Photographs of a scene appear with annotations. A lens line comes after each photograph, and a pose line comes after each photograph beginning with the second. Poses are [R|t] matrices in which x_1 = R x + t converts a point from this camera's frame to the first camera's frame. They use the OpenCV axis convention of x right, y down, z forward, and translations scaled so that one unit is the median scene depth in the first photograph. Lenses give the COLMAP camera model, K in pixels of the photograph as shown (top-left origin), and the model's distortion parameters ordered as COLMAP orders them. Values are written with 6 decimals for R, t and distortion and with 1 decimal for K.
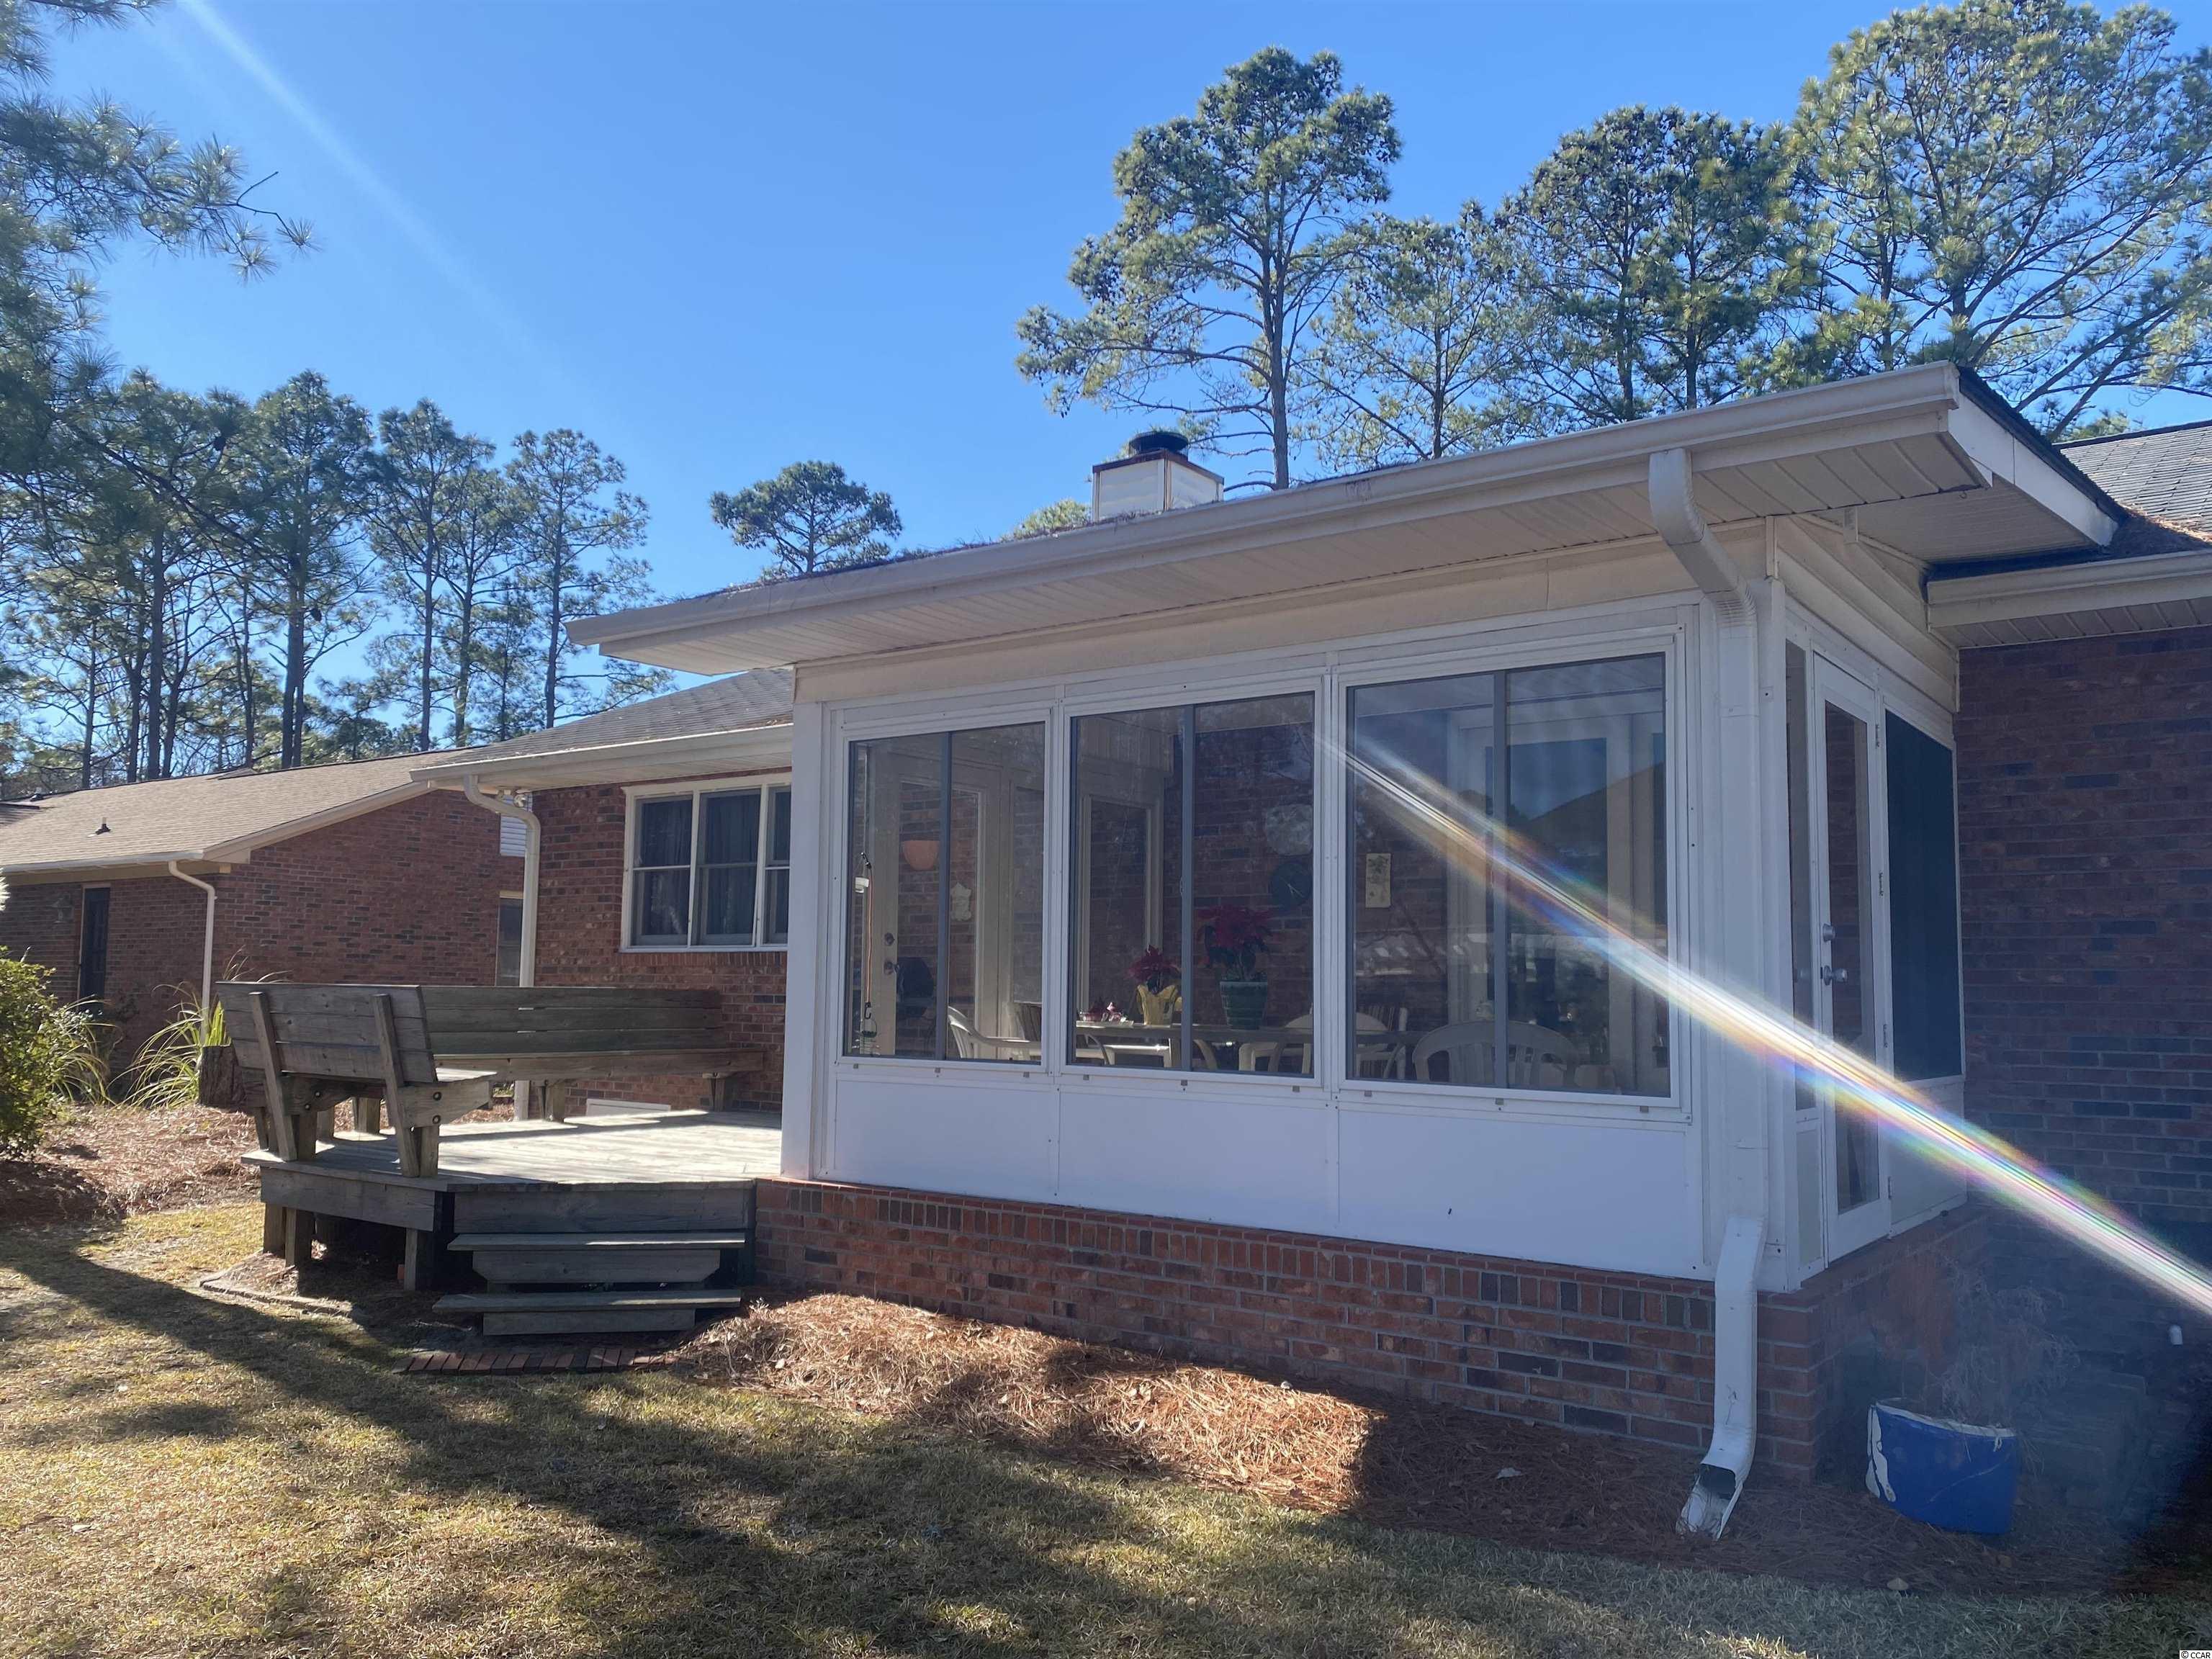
lens RADIAL K [[1680.3, 0, 1110.8], [0, 1680.3, 867.9], [0, 0, 1]] dist [0.041643, -0.035701]
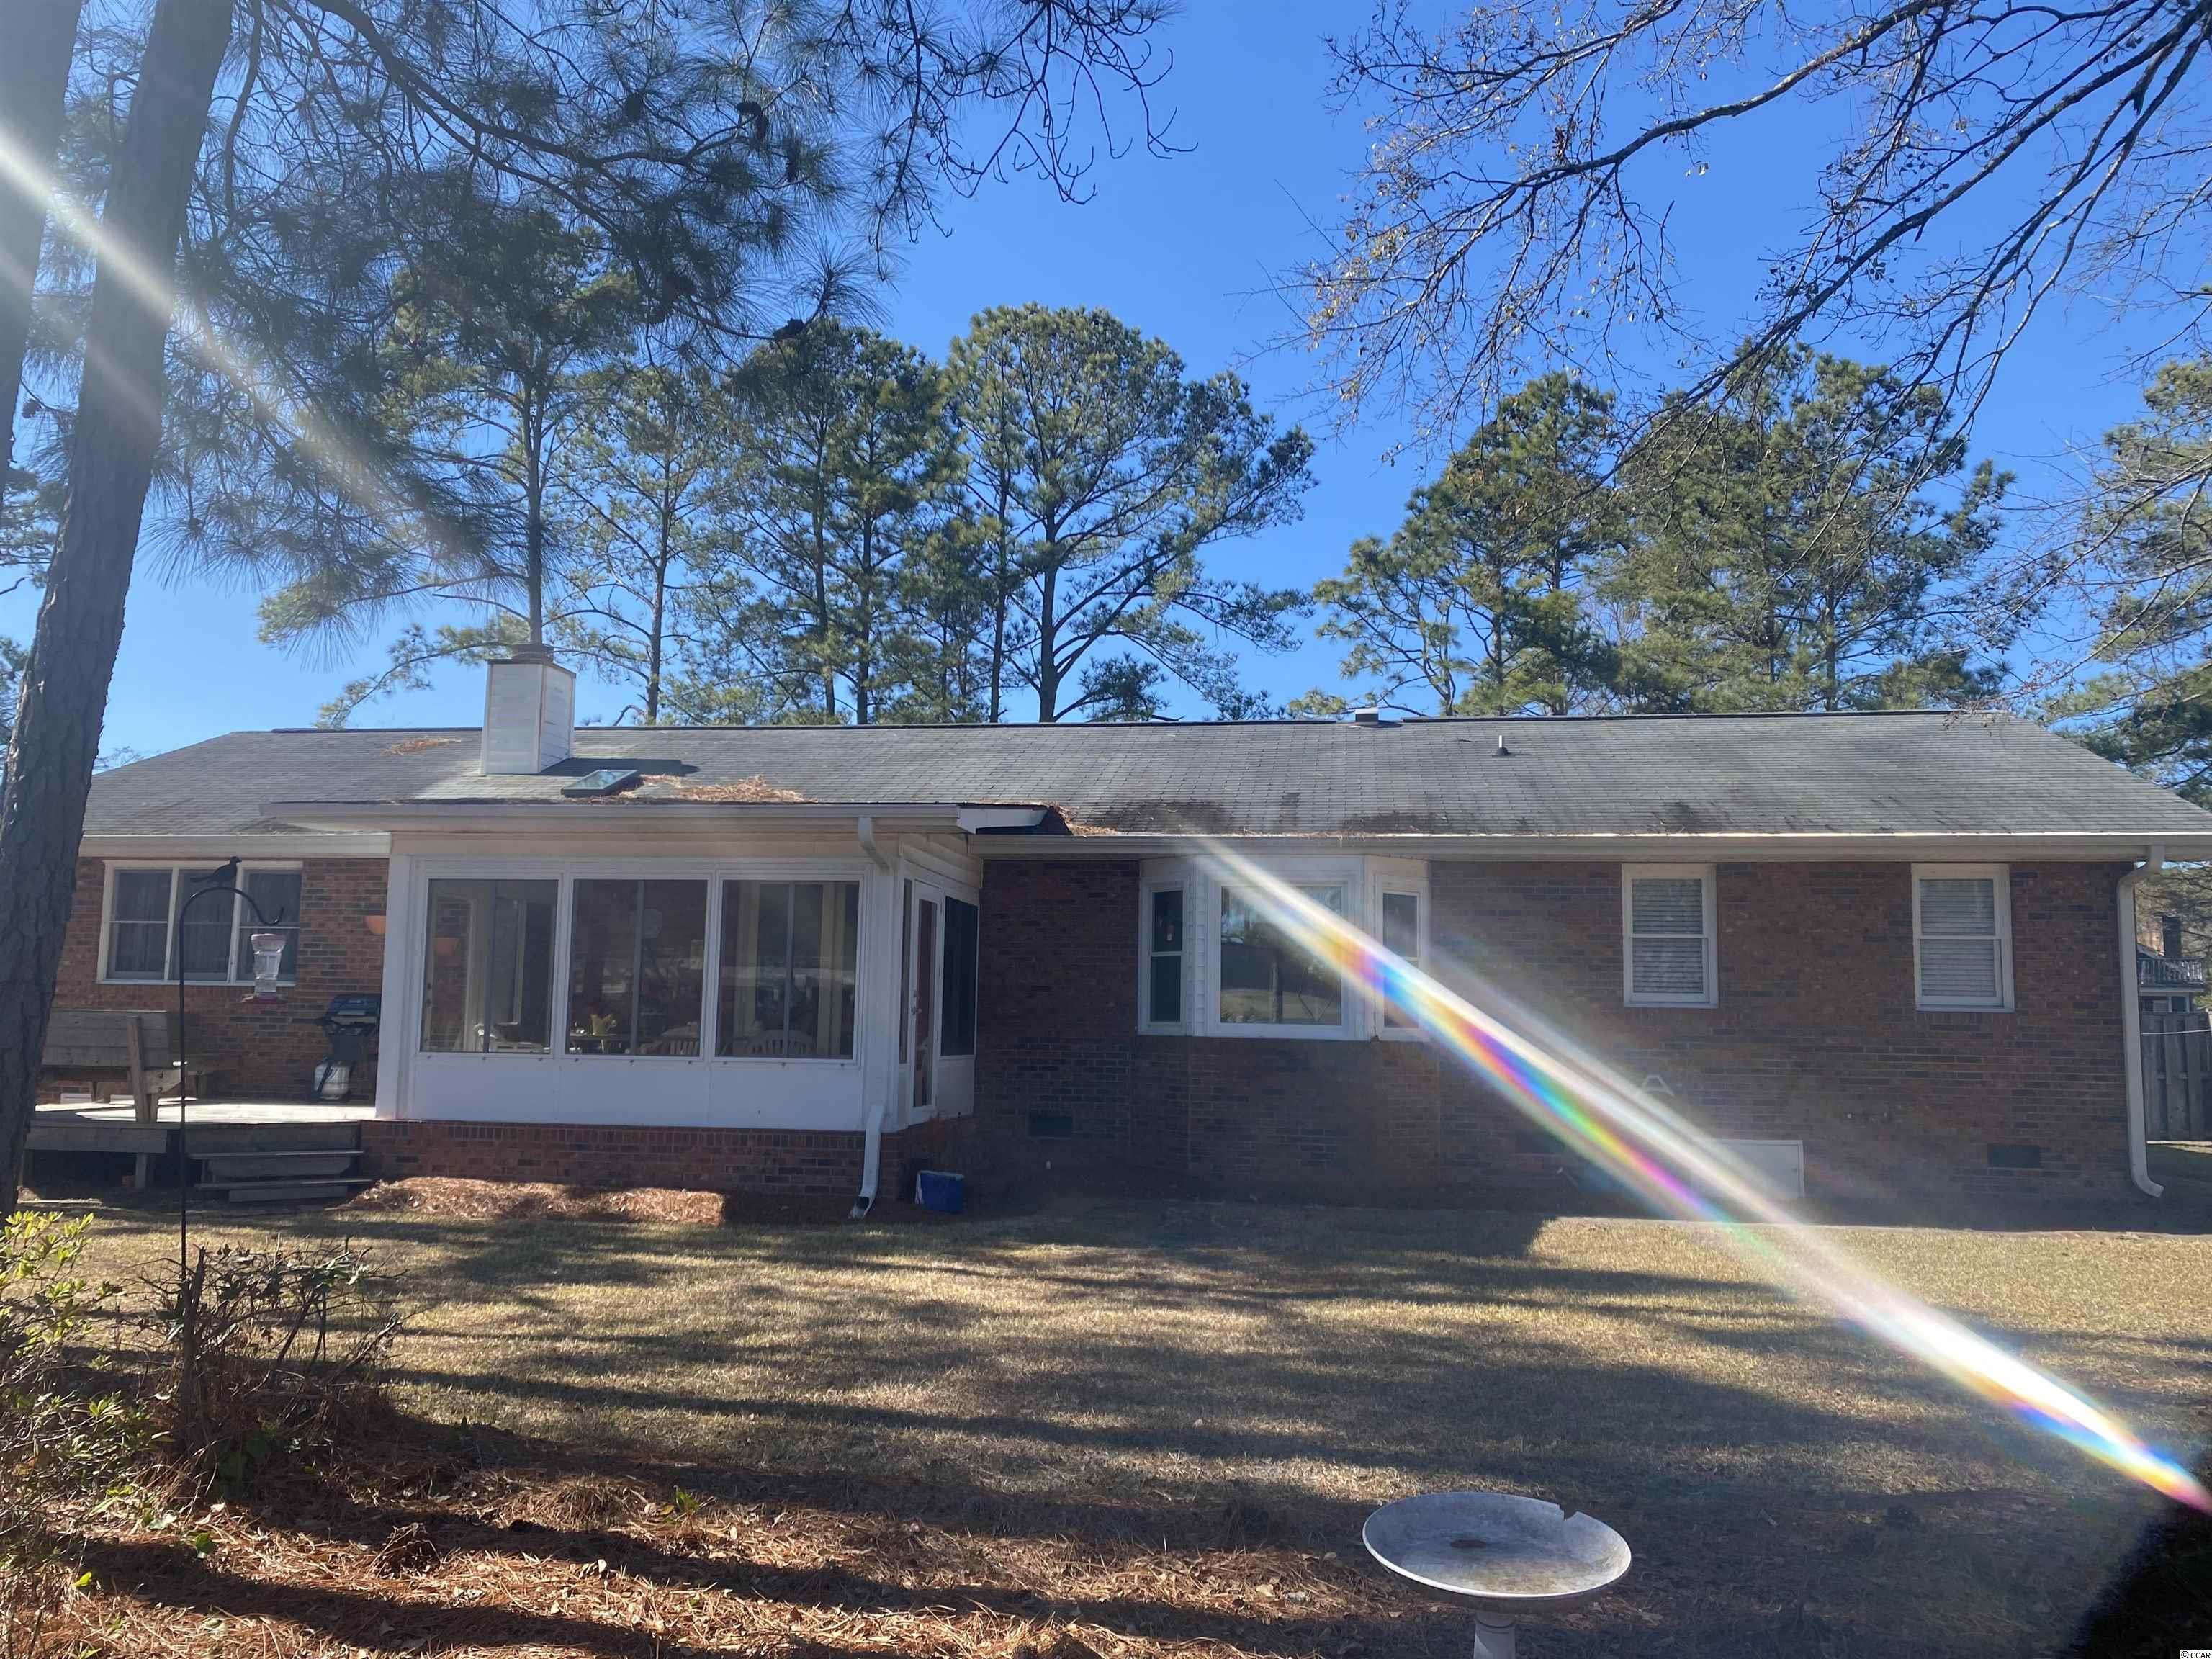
lens RADIAL K [[1660.9, 0, 1106.0], [0, 1660.9, 829.5], [0, 0, 1]] dist [0.119435, -0.225566]
pose [[0.883056, 0.056578, 0.465844, -0.223642], [-0.041026, 0.998212, -0.043466, -0.049990], [-0.467471, 0.019271, 0.883799, -0.601720]]
